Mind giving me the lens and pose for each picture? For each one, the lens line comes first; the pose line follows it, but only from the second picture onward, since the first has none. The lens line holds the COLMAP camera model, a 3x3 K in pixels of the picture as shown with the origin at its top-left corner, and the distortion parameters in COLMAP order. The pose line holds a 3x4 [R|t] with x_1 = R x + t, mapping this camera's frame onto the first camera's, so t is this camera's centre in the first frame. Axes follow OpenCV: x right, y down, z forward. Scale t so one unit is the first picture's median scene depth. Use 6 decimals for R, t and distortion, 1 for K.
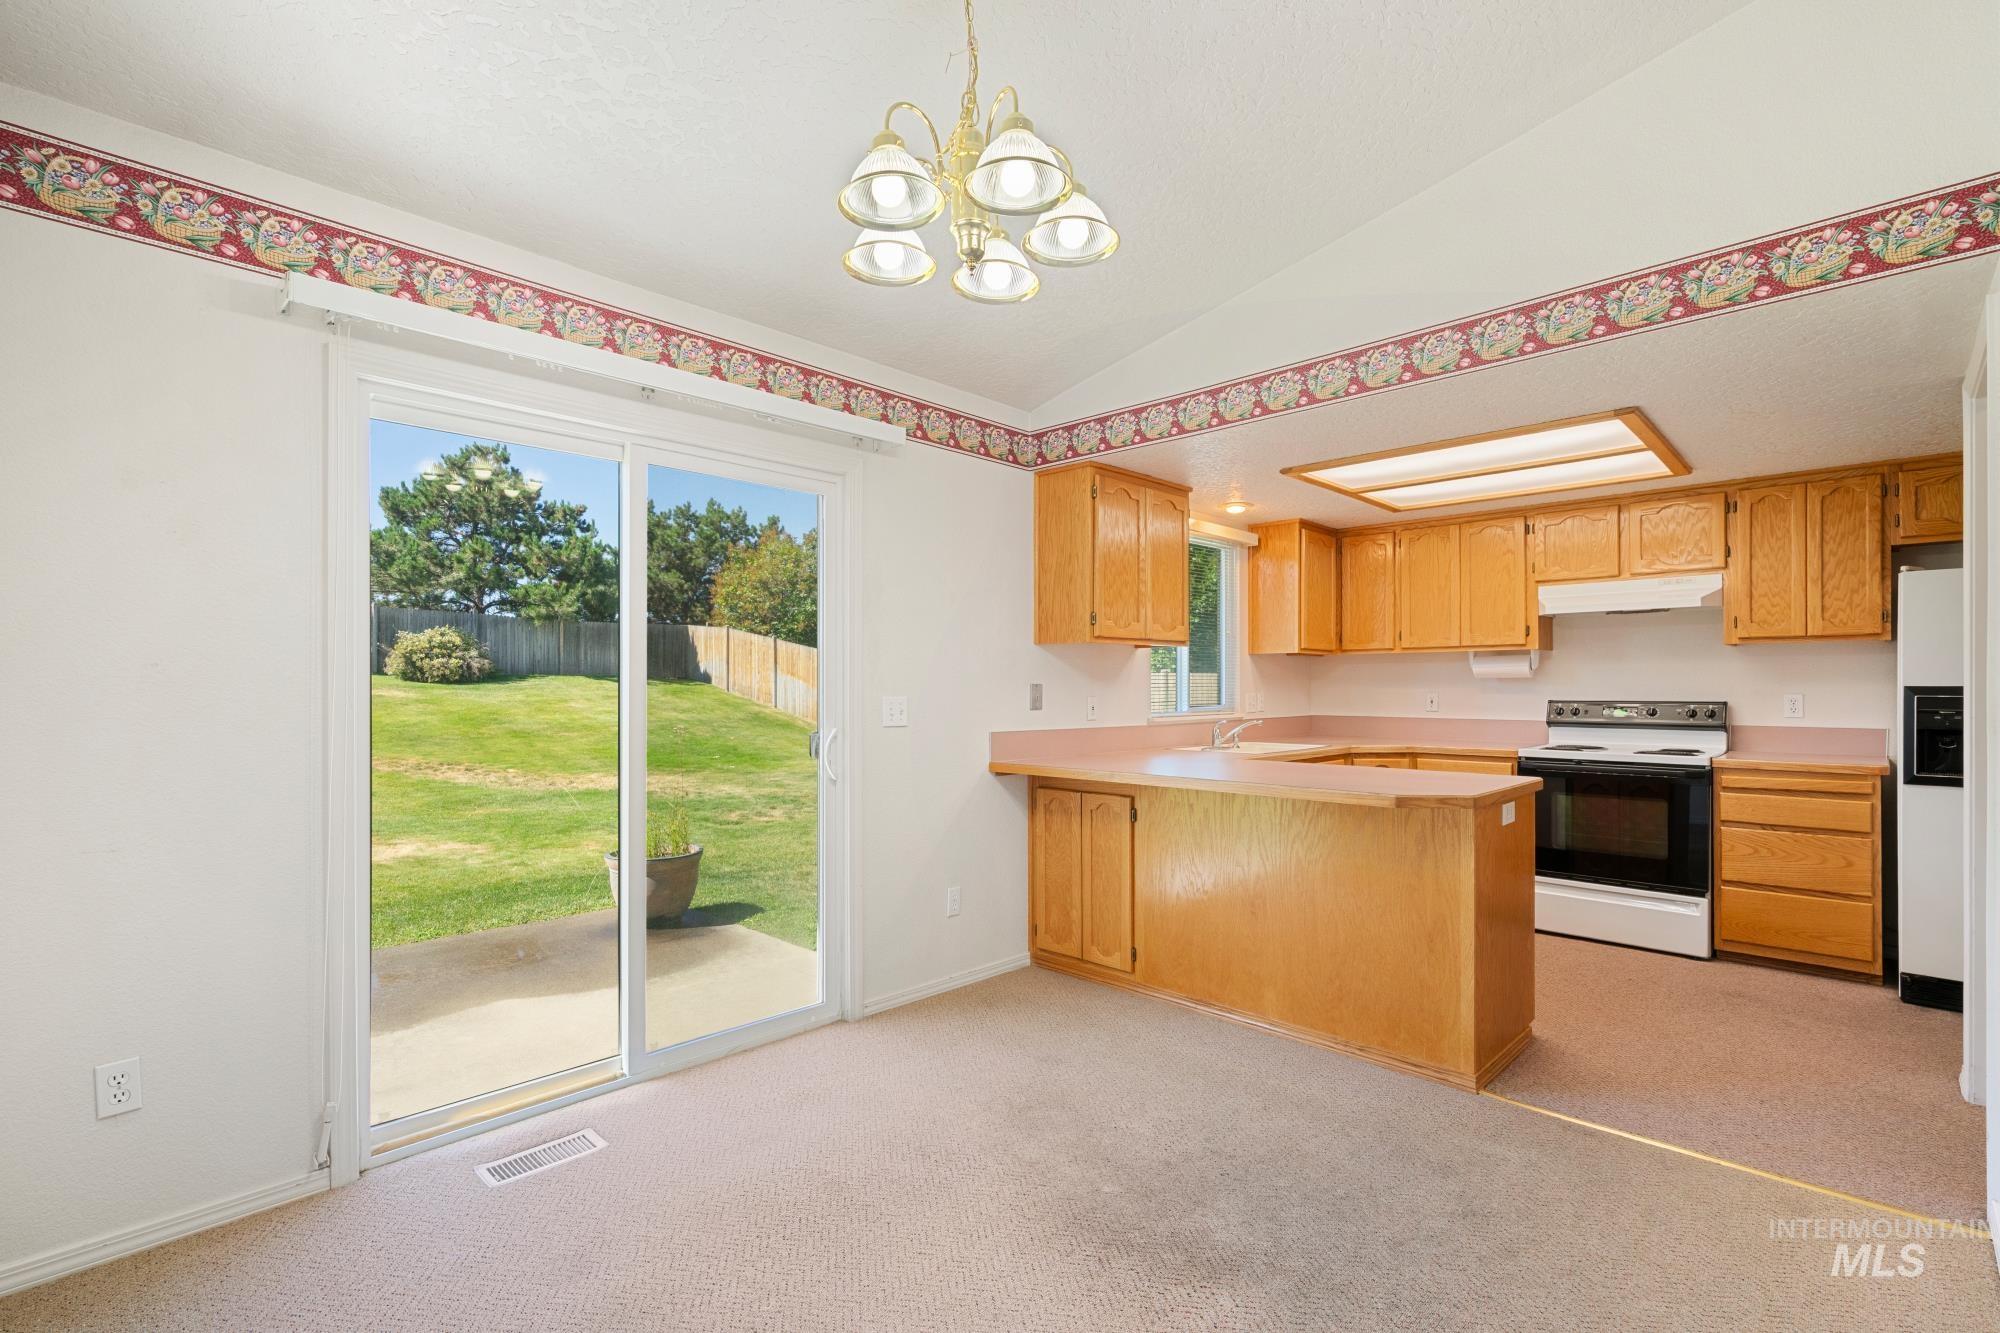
lens RADIAL K [[908.1, 0, 998.1], [0, 908.1, 683.2], [0, 0, 1]] dist [-0.018471, 0.001806]
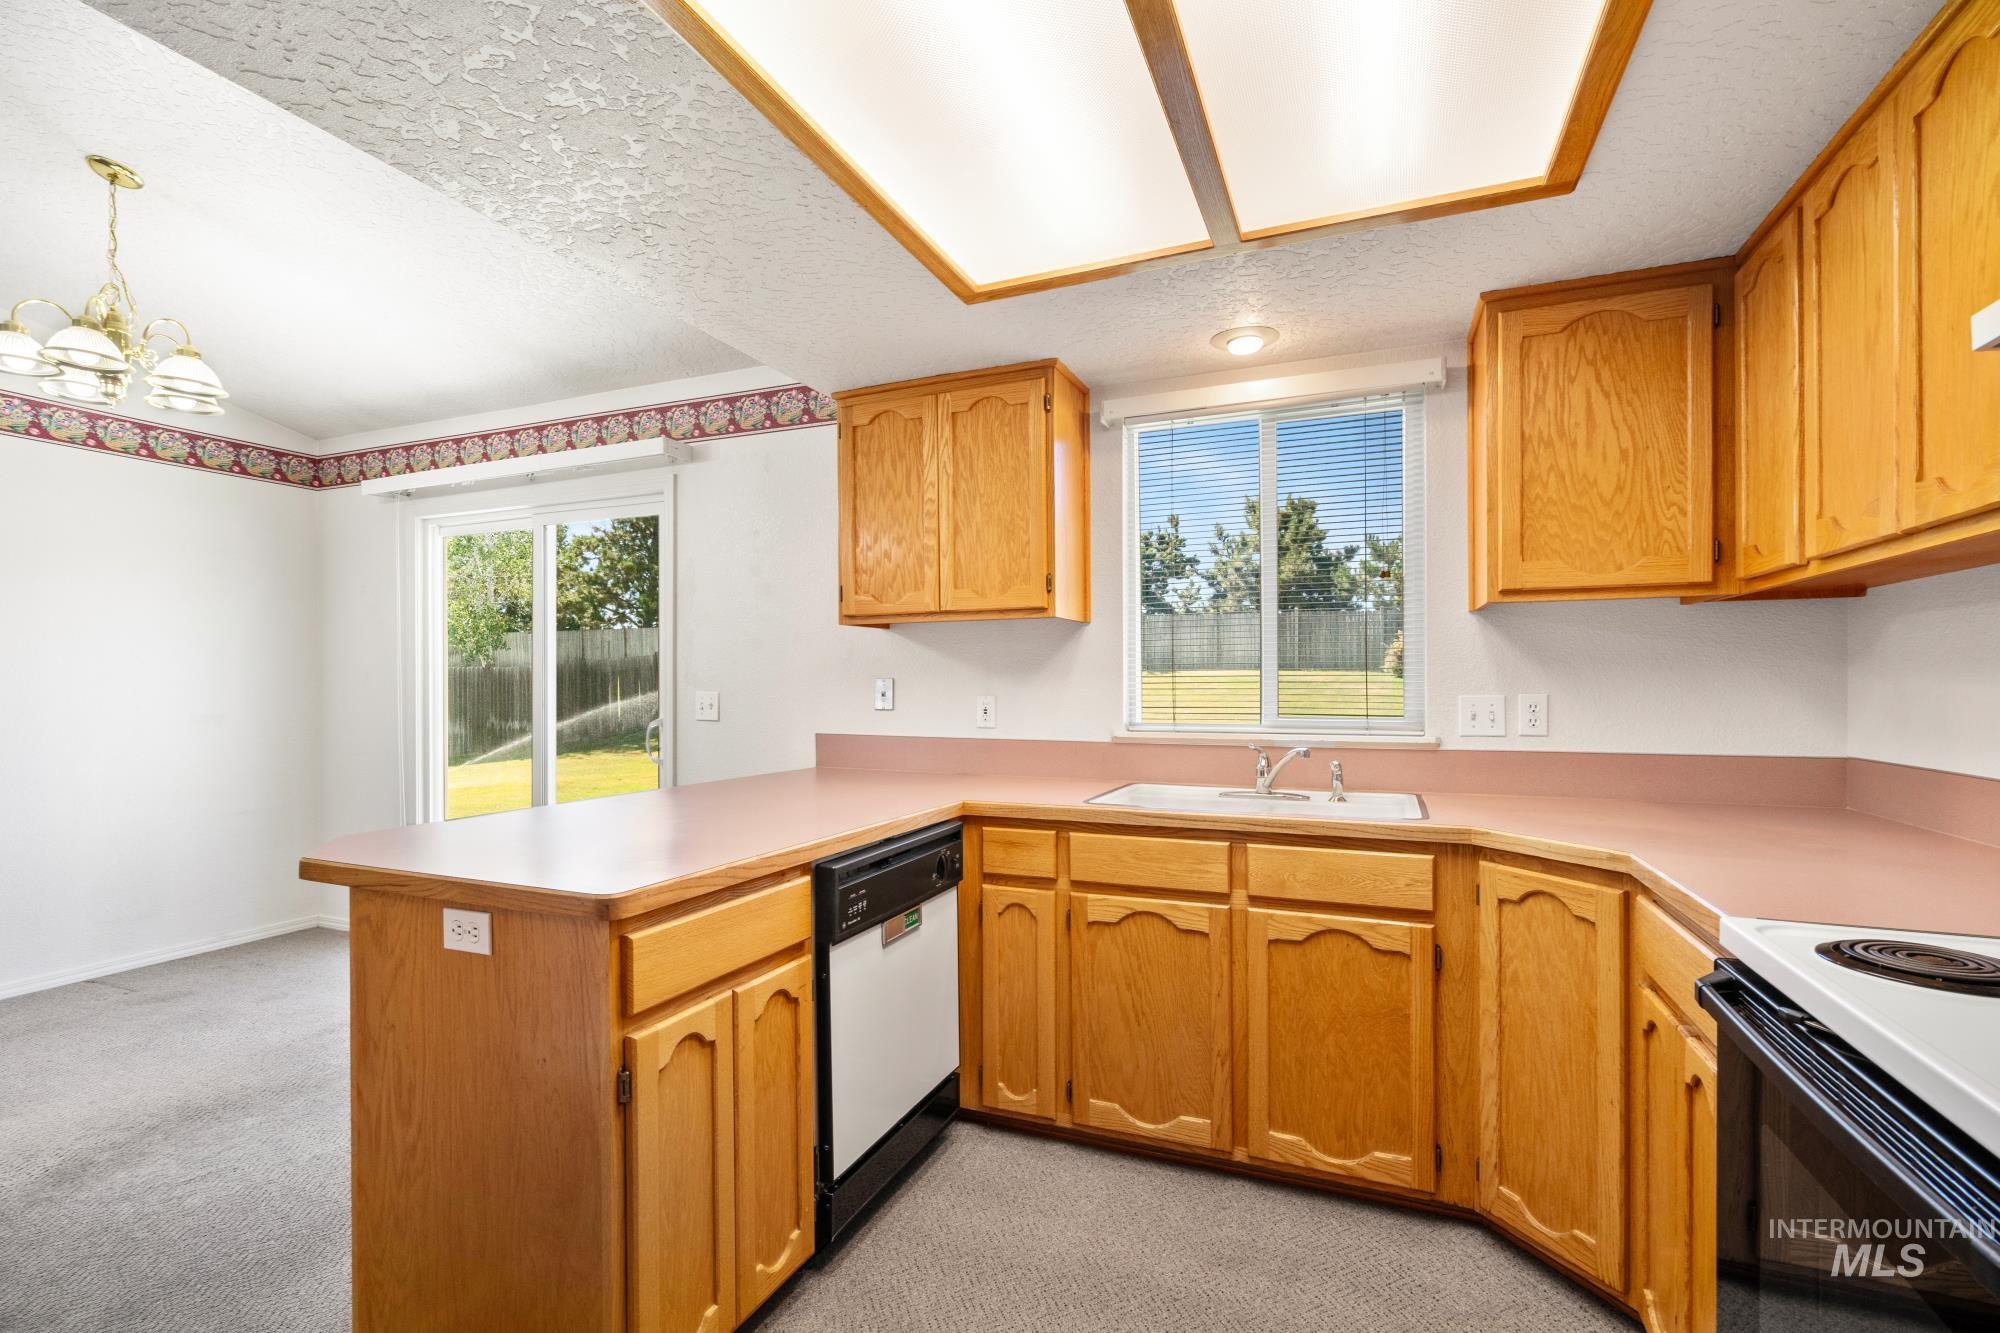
lens RADIAL K [[908.1, 0, 1005.1], [0, 908.1, 676.0], [0, 0, 1]] dist [-0.018471, 0.001806]
pose [[0.369390, -0.008634, -0.929234, 0.645203], [0.005366, 0.999960, -0.007158, 0.004147], [0.929259, -0.002342, 0.369422, 0.620771]]
